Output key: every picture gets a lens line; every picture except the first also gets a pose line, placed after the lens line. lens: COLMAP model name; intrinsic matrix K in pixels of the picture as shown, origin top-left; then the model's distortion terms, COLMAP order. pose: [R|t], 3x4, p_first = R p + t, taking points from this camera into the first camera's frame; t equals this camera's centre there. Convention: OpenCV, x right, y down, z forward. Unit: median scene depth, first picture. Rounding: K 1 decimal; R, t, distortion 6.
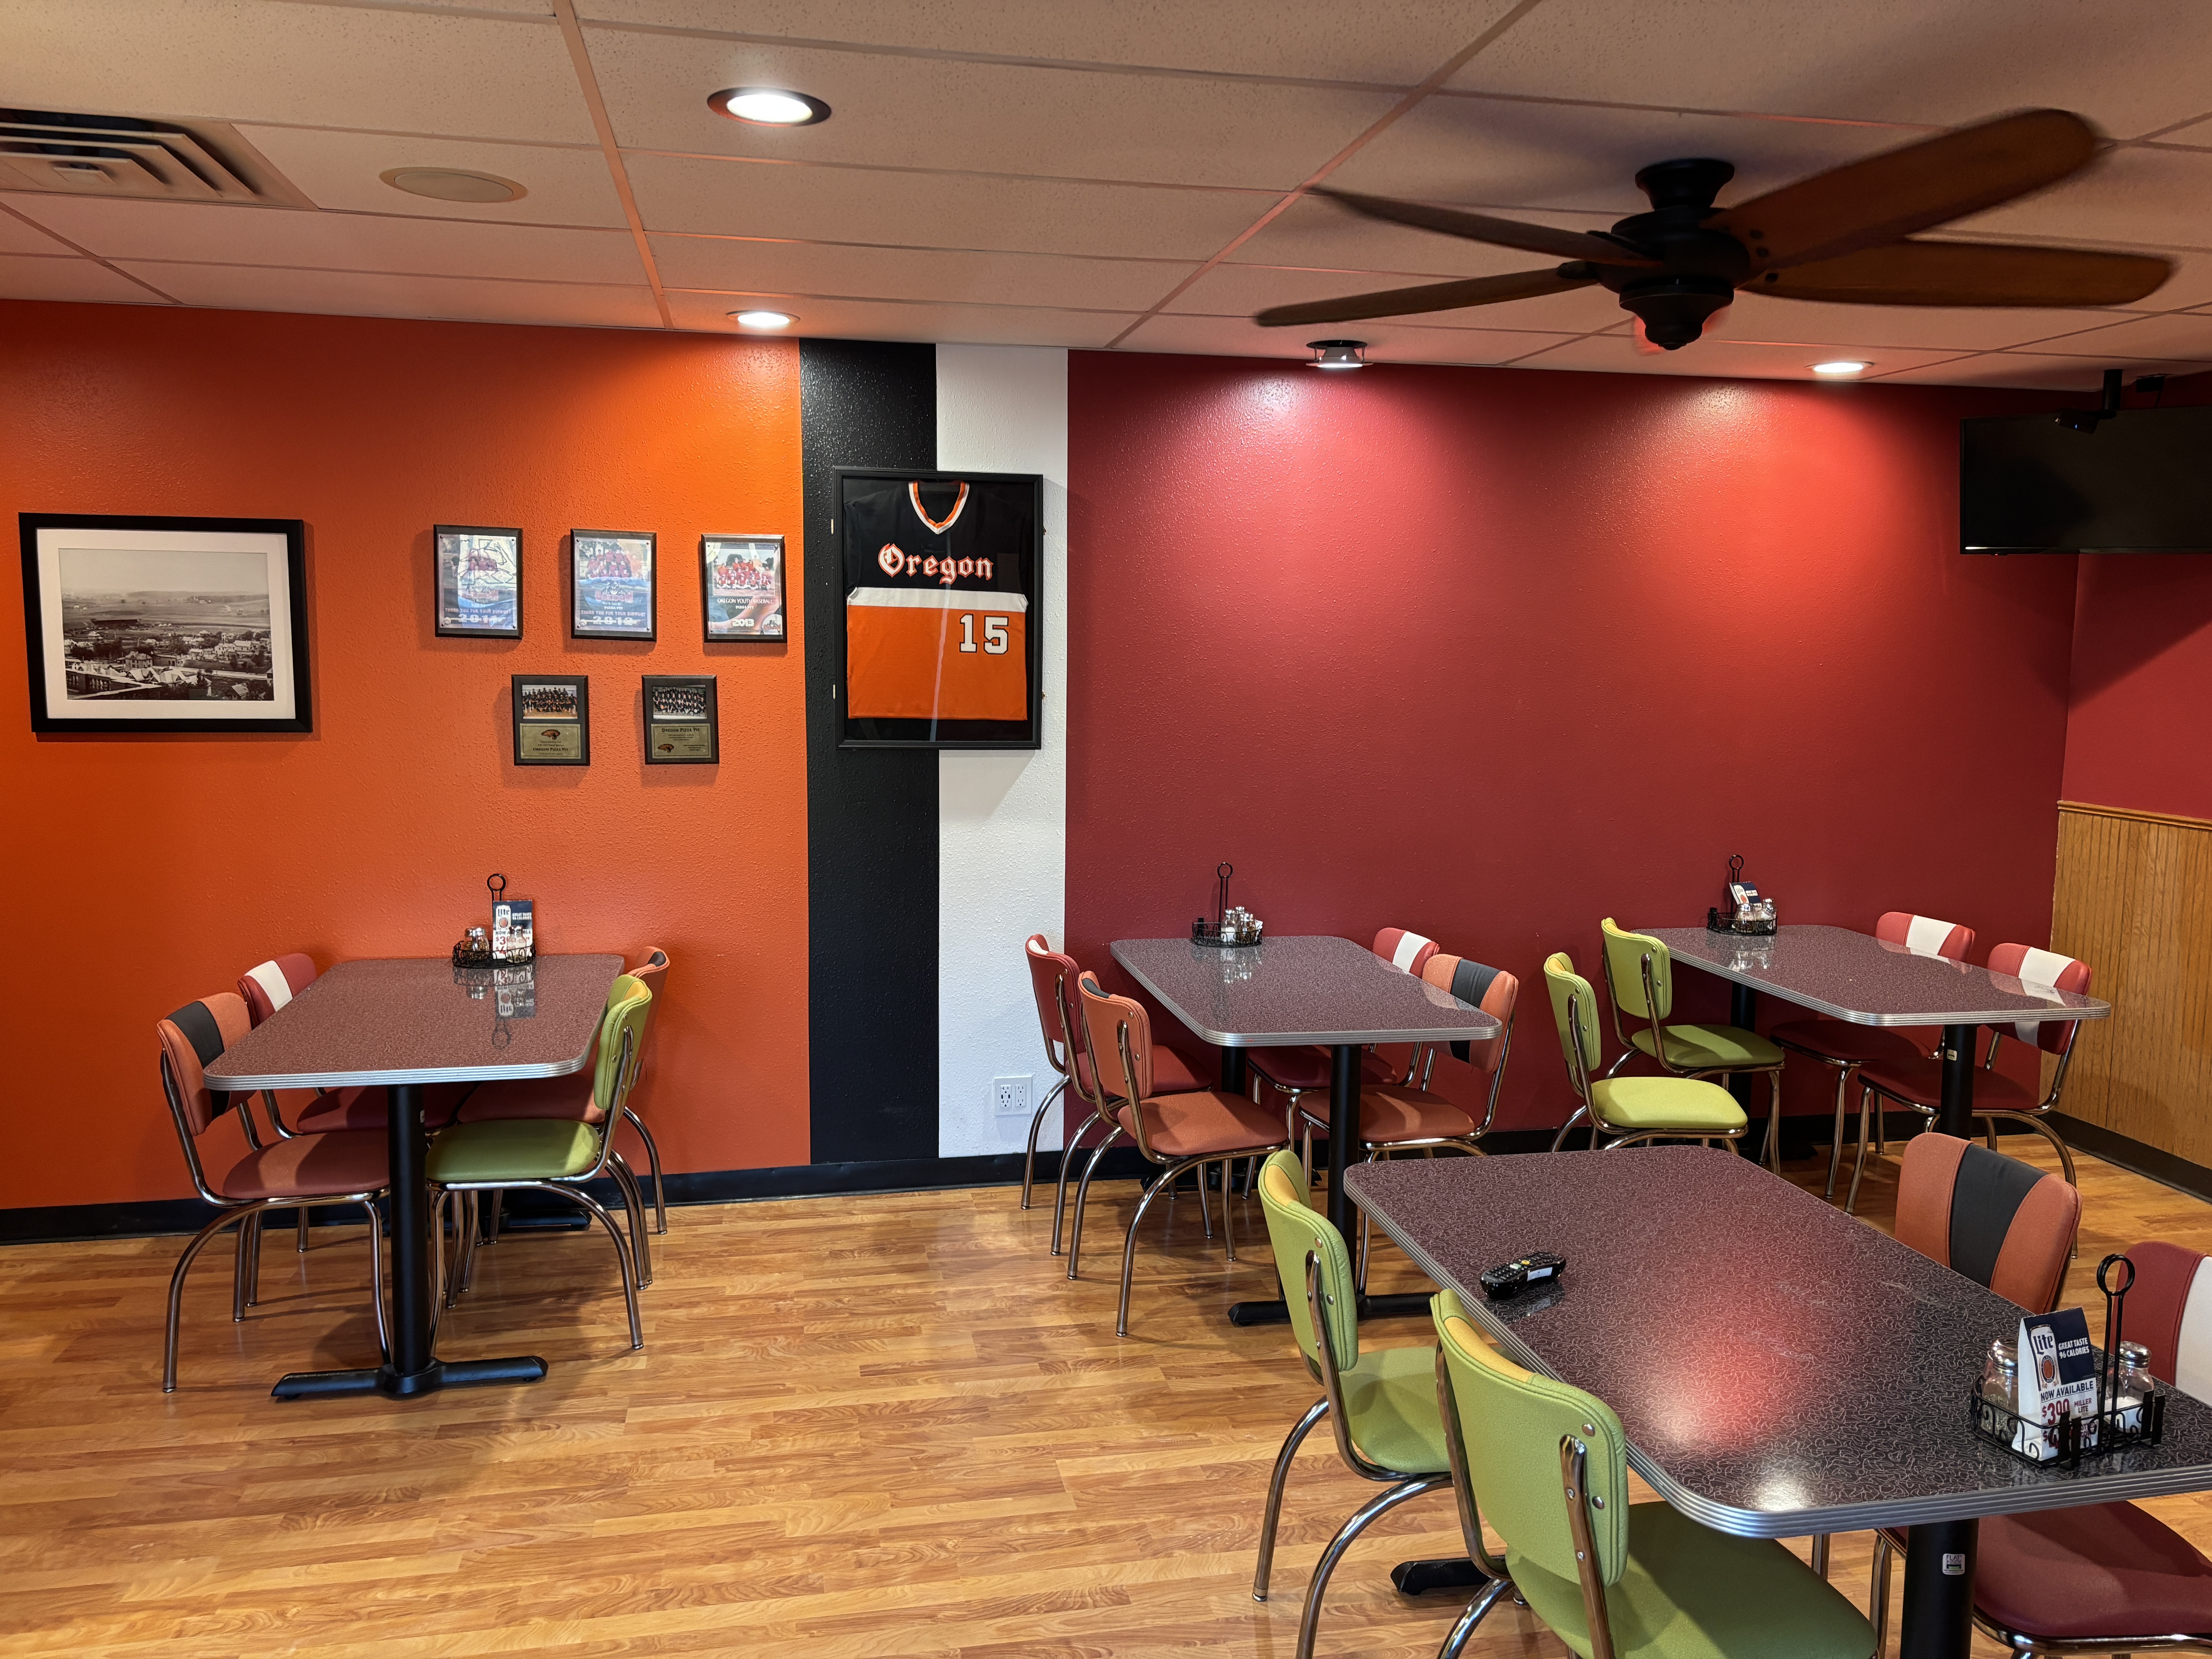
lens RADIAL K [[1695.1, 0, 1114.7], [0, 1695.1, 822.3], [0, 0, 1]] dist [0.063758, -0.039682]
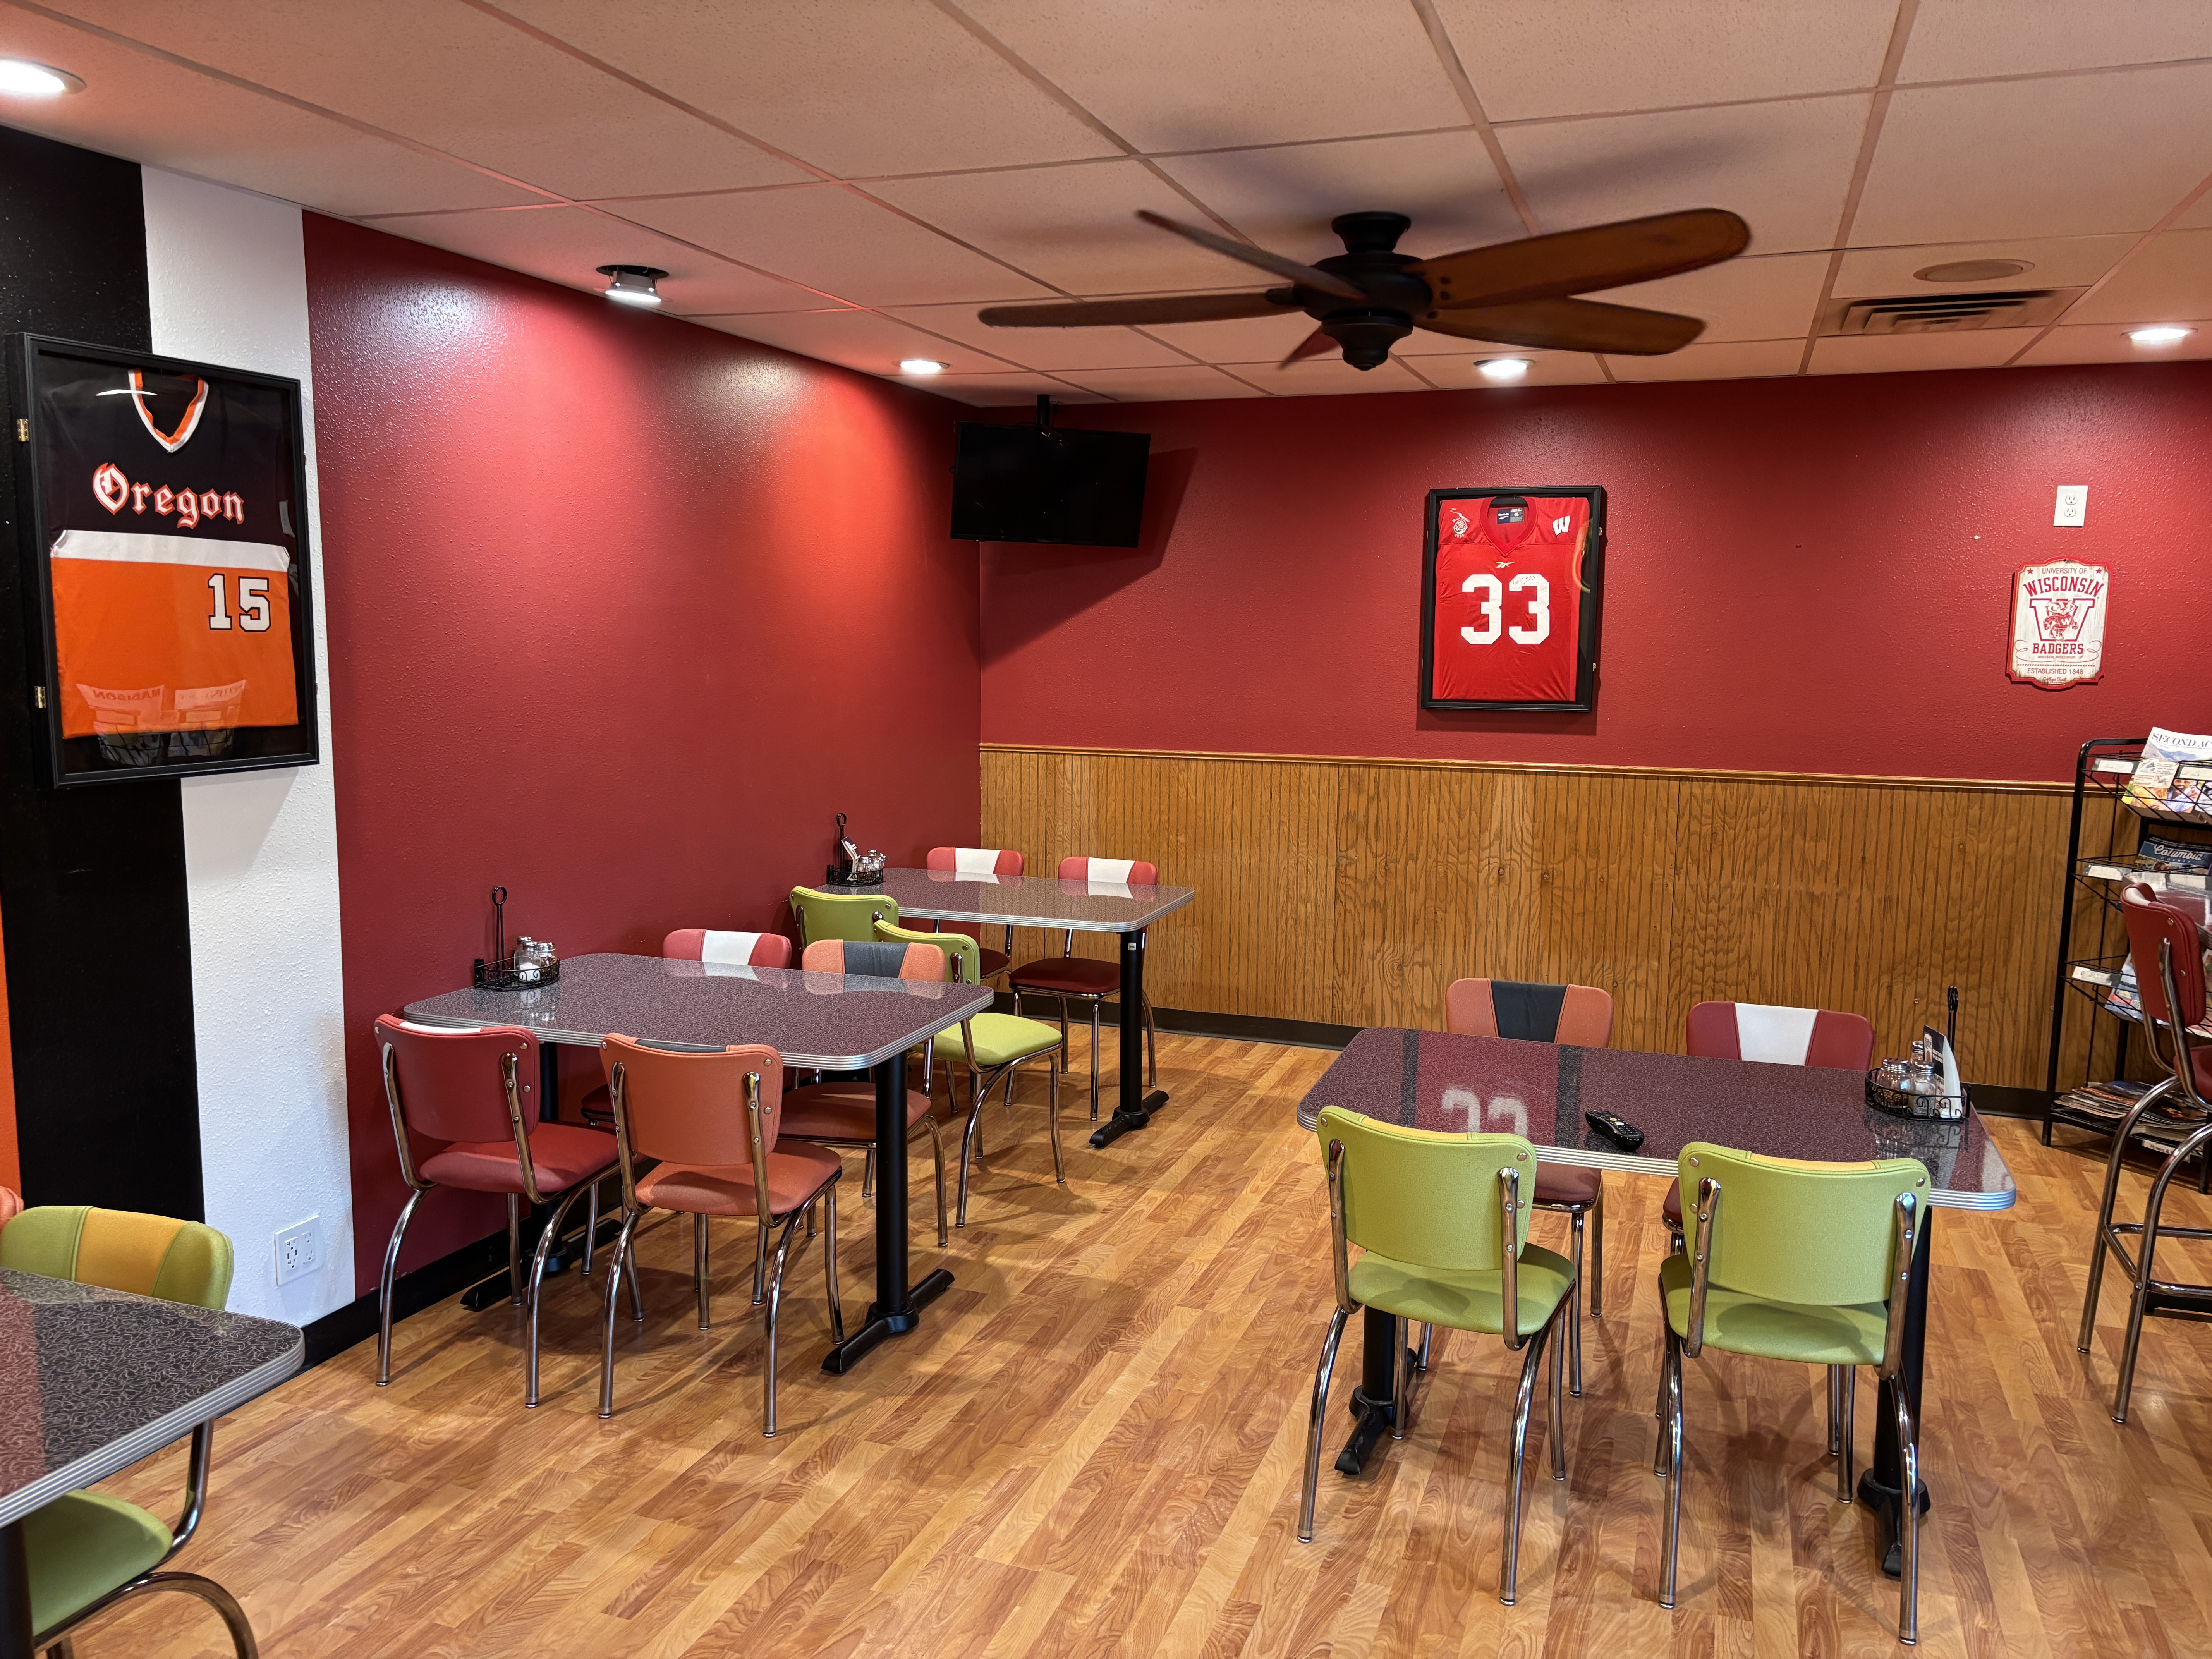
lens RADIAL K [[1695.1, 0, 1111.7], [0, 1695.1, 837.8], [0, 0, 1]] dist [0.063758, -0.039682]
pose [[0.520106, -0.117606, 0.845966, -0.501047], [0.092593, 0.992401, 0.081036, -0.040291], [-0.849068, 0.036183, 0.527043, 0.335294]]
